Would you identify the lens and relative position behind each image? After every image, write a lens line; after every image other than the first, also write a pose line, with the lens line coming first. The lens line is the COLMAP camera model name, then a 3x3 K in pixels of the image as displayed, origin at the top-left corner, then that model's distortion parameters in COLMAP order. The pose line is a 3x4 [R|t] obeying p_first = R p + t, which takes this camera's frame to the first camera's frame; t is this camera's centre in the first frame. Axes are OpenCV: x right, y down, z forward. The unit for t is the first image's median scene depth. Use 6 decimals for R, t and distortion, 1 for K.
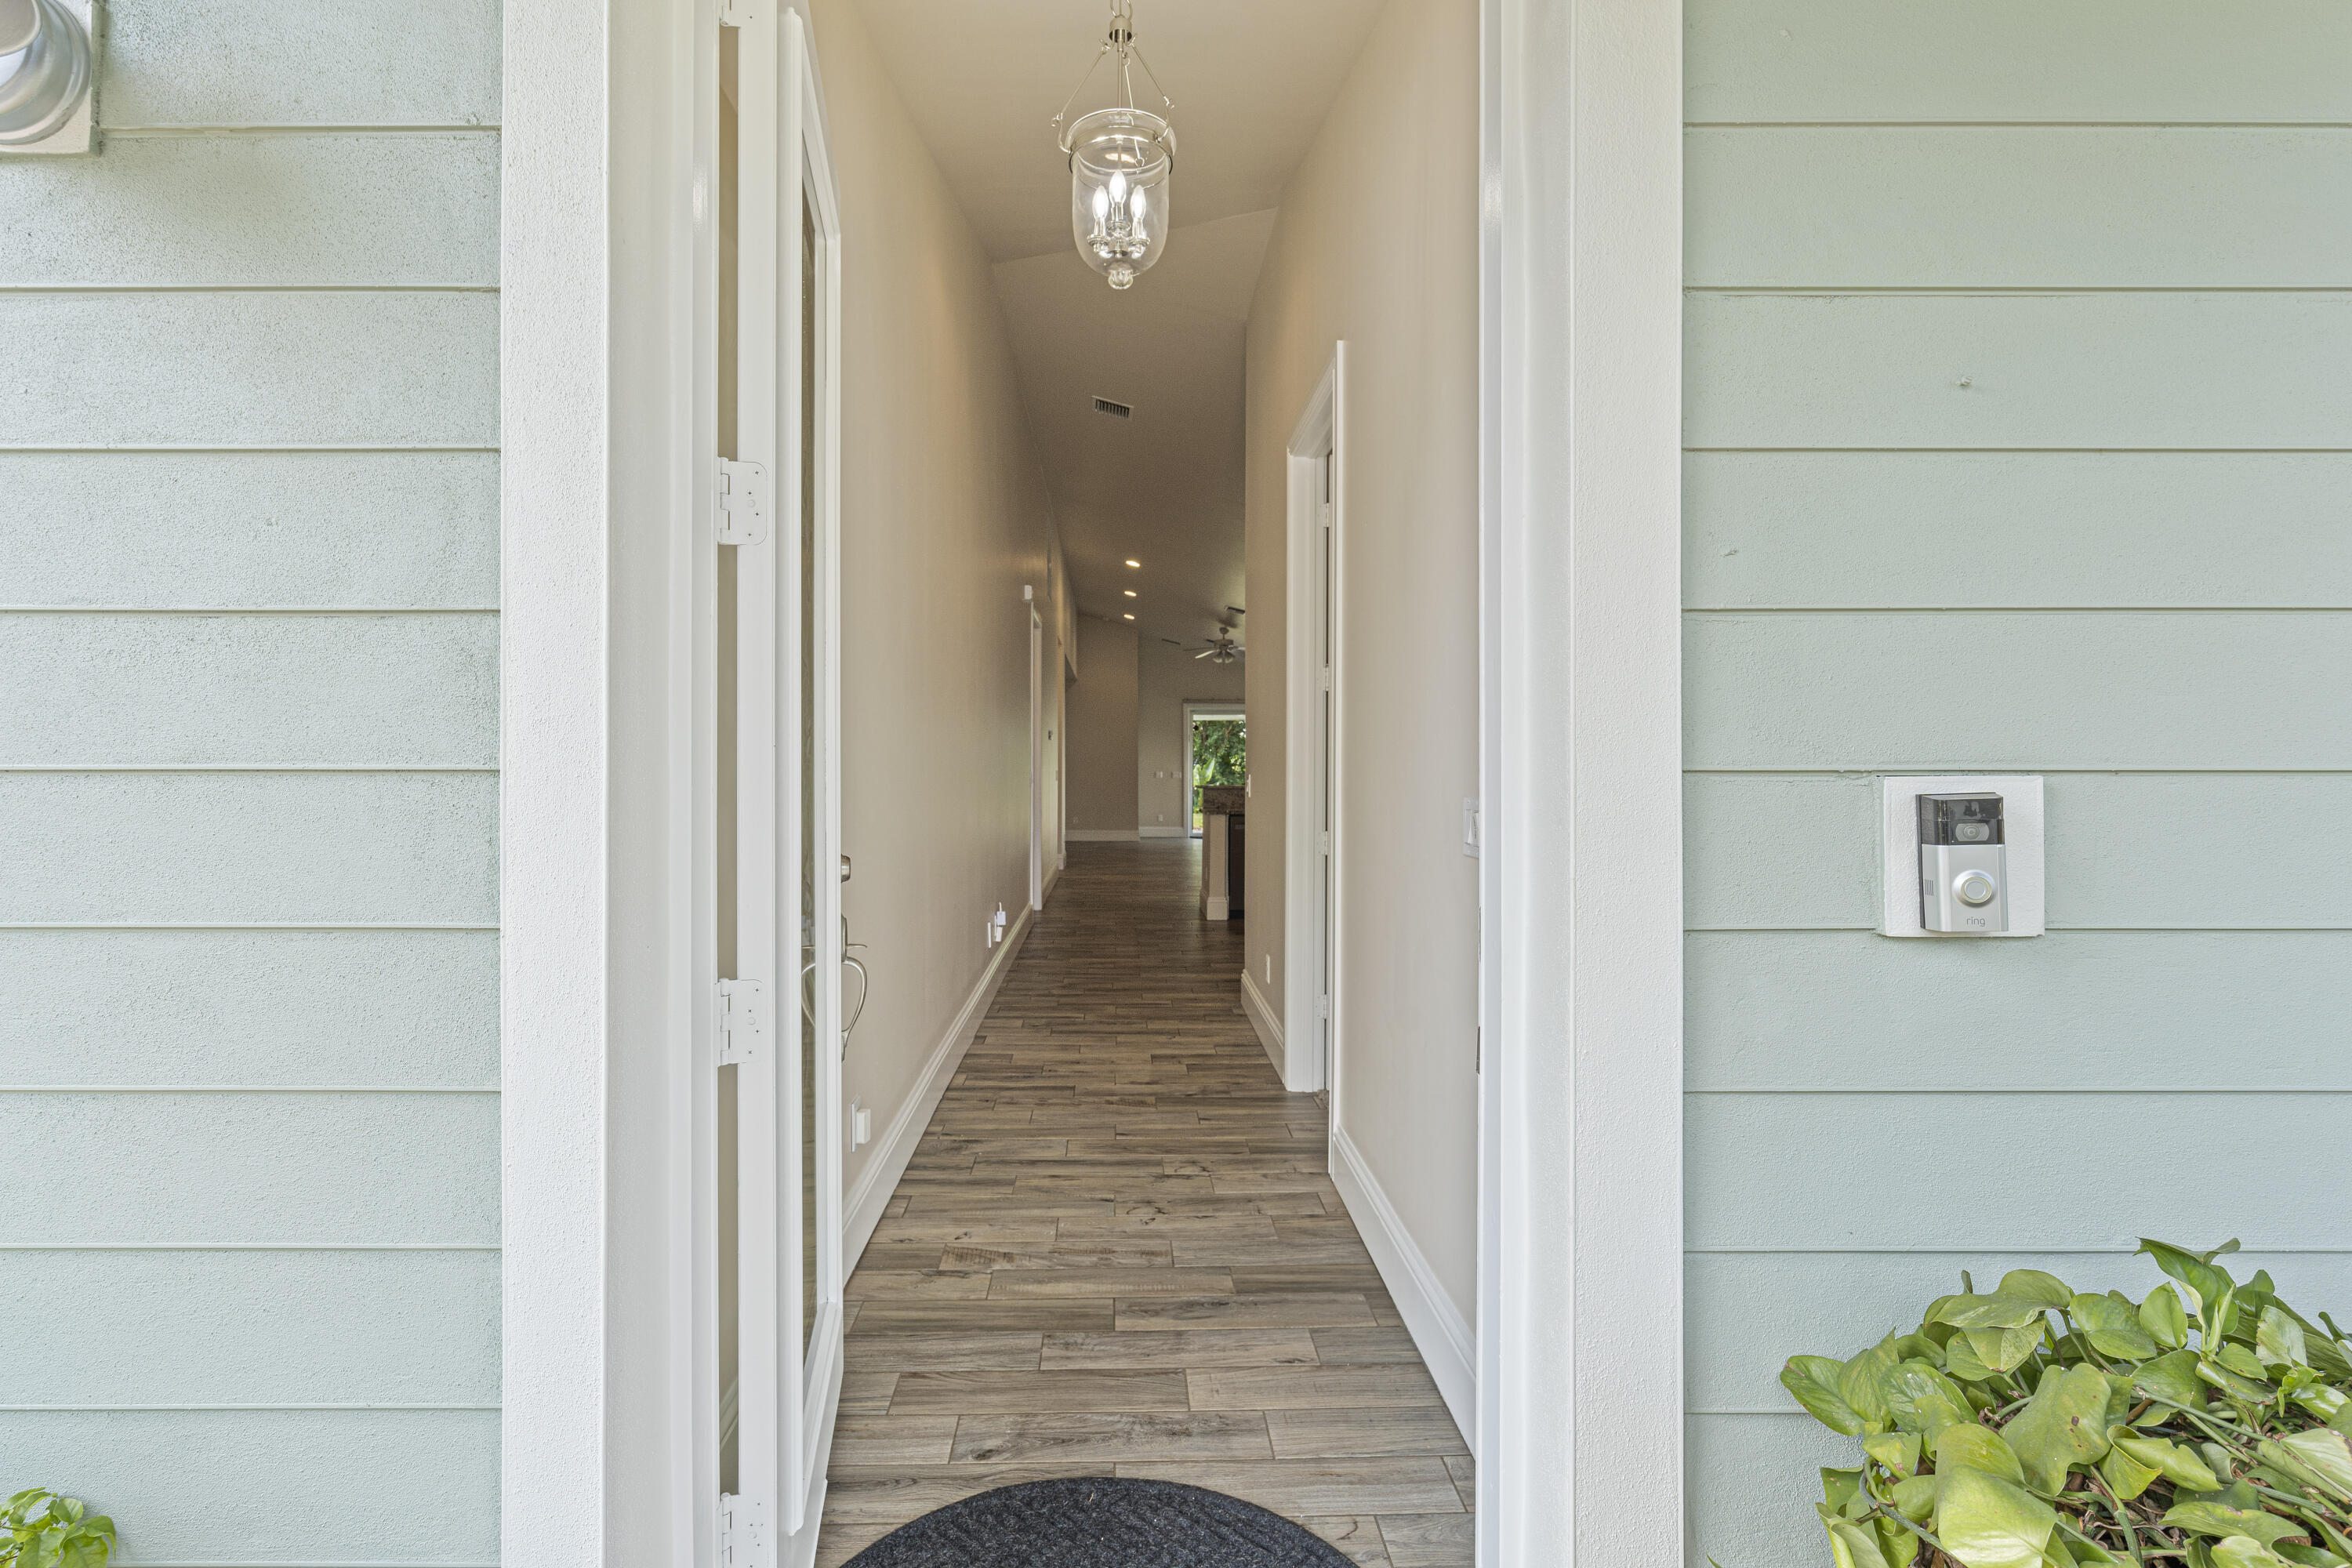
lens RADIAL K [[1066.0, 0, 1179.0], [0, 1066.0, 773.2], [0, 0, 1]] dist [-0.010008, 0.004363]
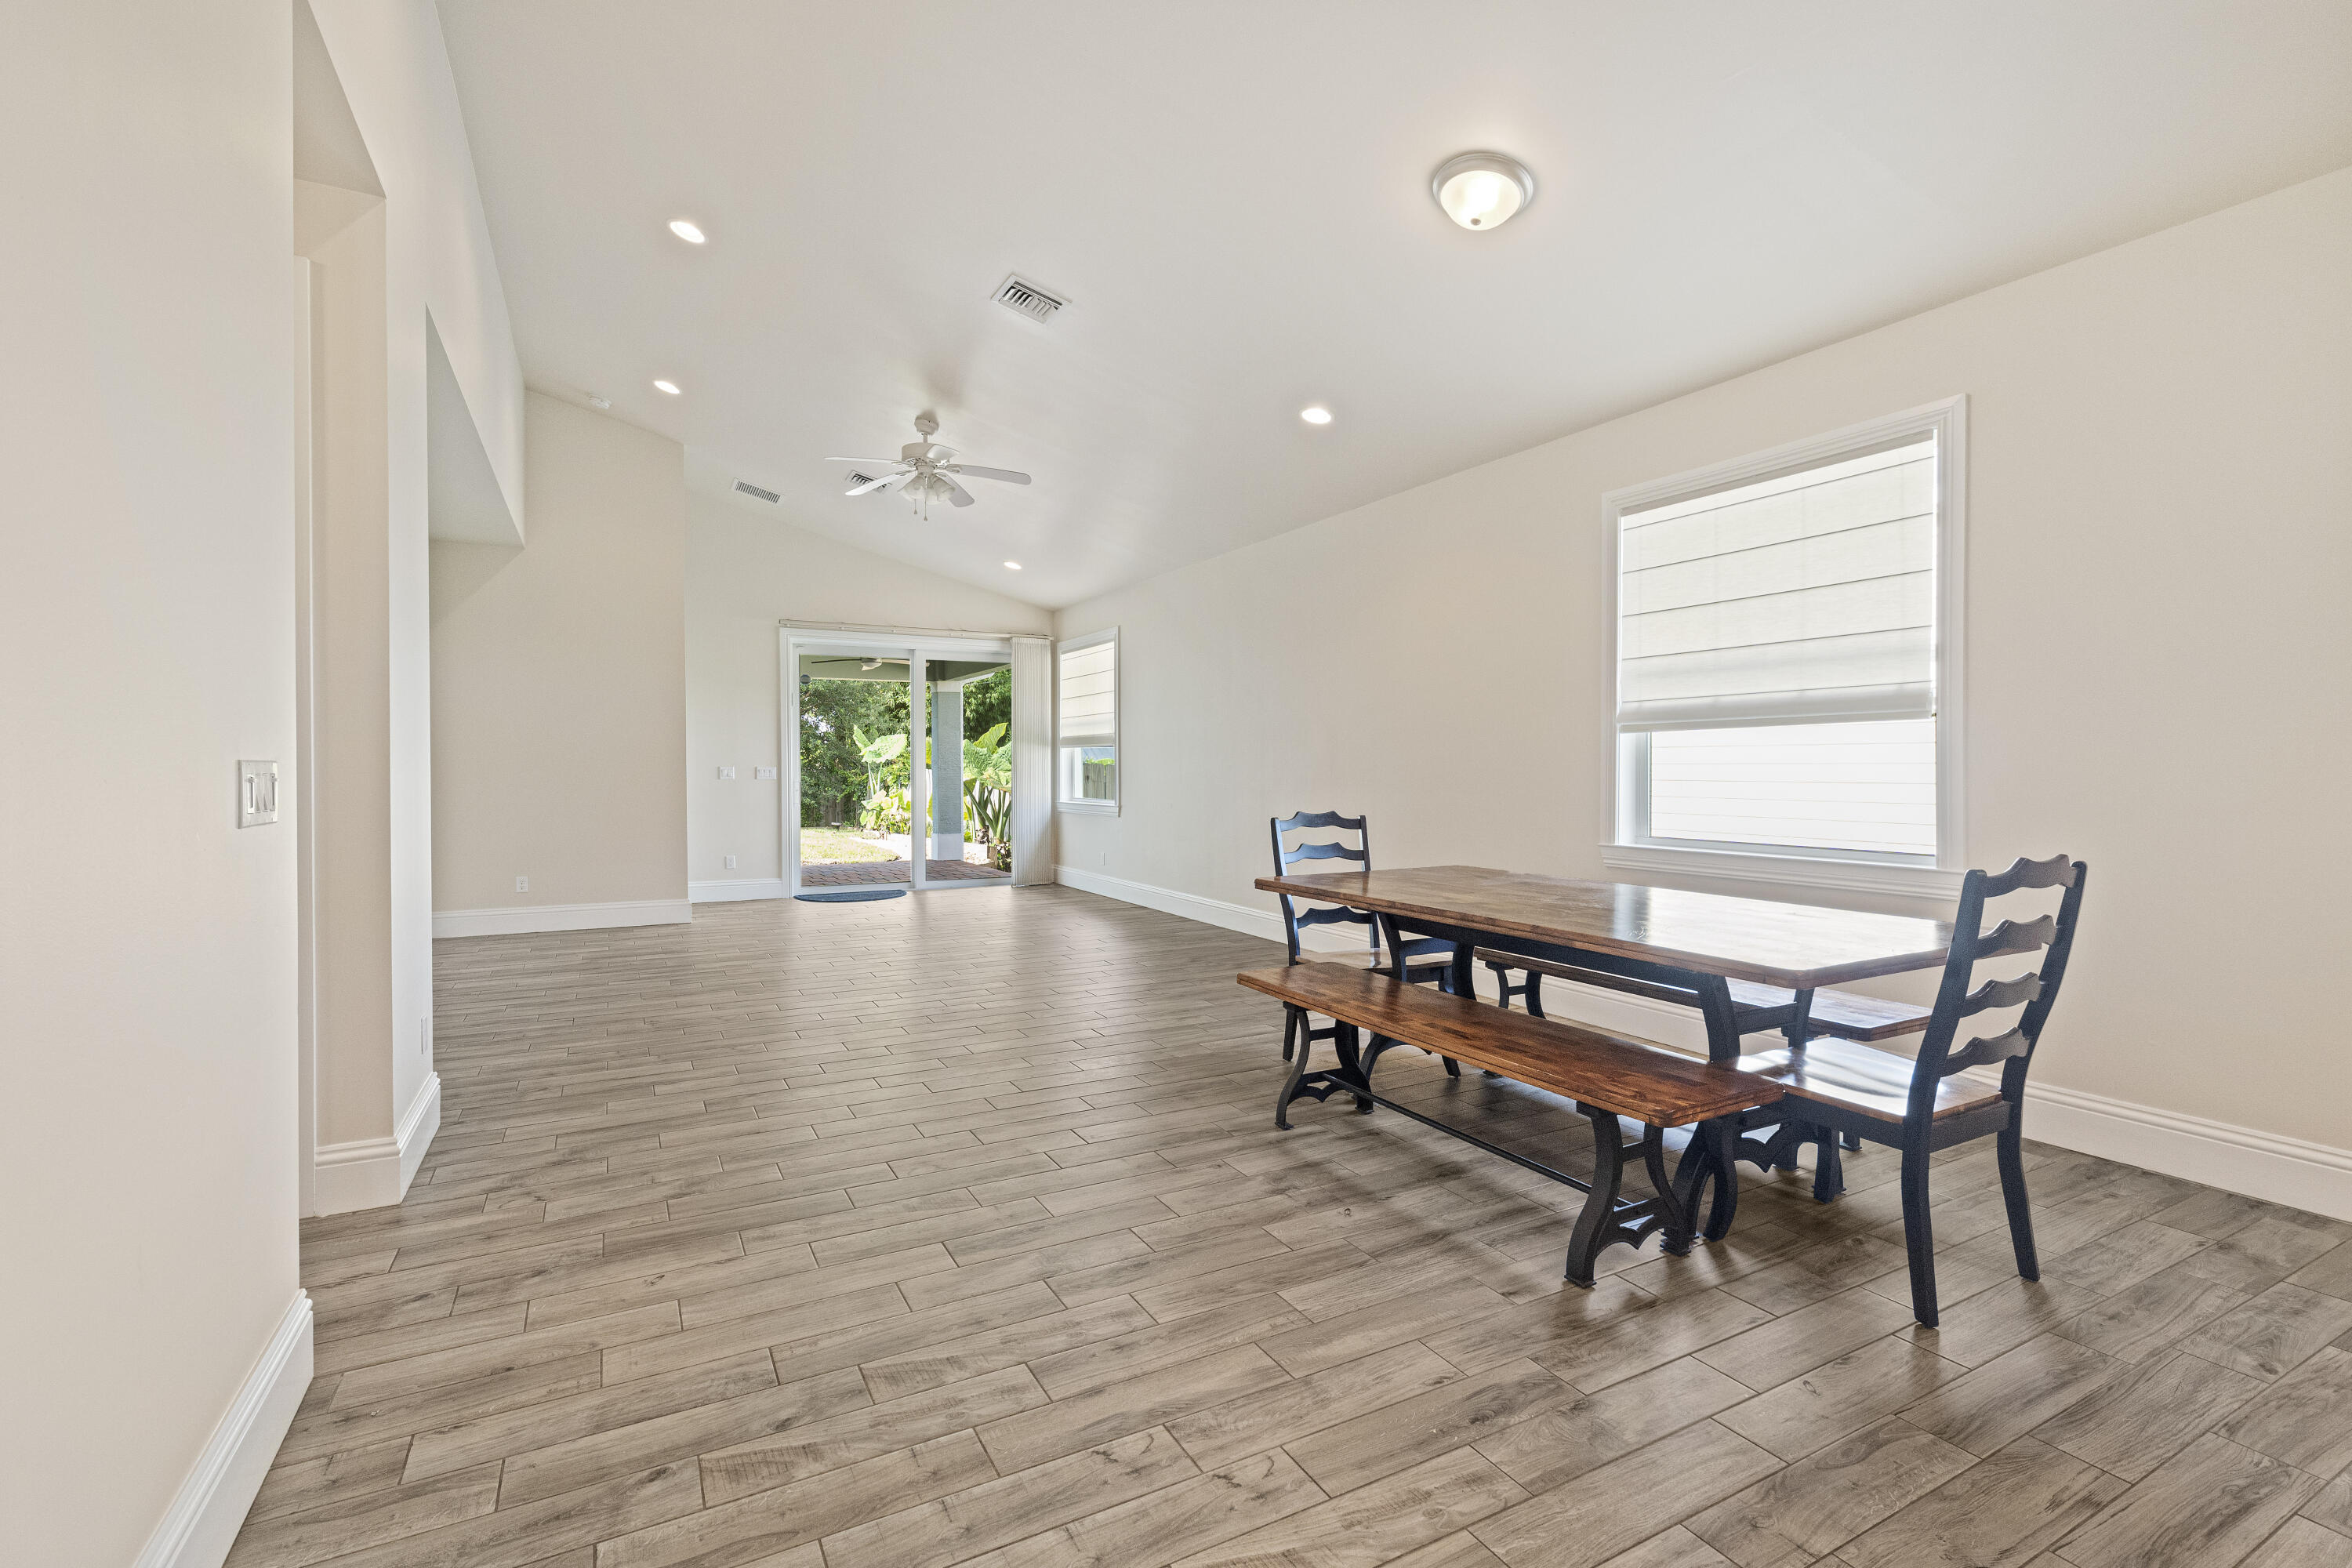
lens RADIAL K [[1066.0, 0, 1184.5], [0, 1066.0, 777.0], [0, 0, 1]] dist [-0.010008, 0.004363]
pose [[0.906913, -0.009556, 0.421209, -0.042882], [0.005723, 0.999930, 0.010363, 0.000325], [-0.421279, -0.006987, 0.906904, 0.582859]]
